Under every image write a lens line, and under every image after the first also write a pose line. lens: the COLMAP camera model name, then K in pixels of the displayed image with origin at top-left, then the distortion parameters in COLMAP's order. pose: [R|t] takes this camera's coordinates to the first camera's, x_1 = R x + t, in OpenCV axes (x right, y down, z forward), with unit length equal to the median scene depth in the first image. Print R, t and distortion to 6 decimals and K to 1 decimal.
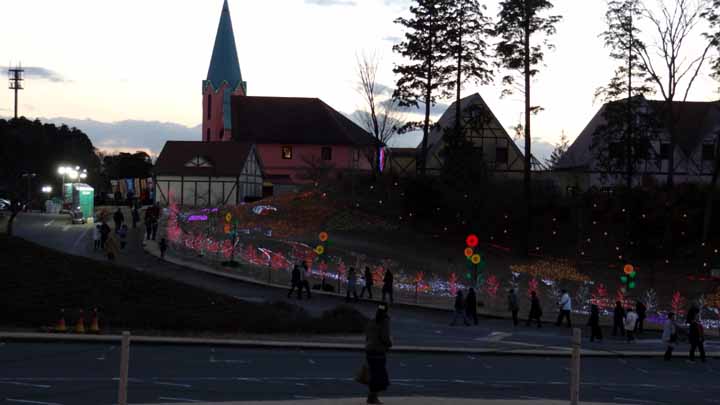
lens RADIAL K [[1683.6, 0, 360.2], [0, 1683.6, 202.6], [0, 0, 1]] dist [-0.124682, 0.000000]
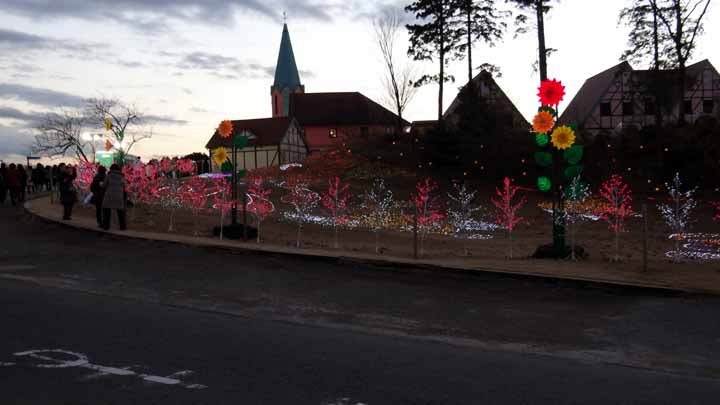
lens RADIAL K [[828.3, 0, 359.1], [0, 828.3, 201.8], [0, 0, 1]] dist [0.019809, 0.000000]
pose [[0.996123, -0.053031, -0.070187, 0.019659], [0.053305, 0.998576, 0.002033, 0.025862], [0.069980, -0.005766, 0.997532, 0.458723]]
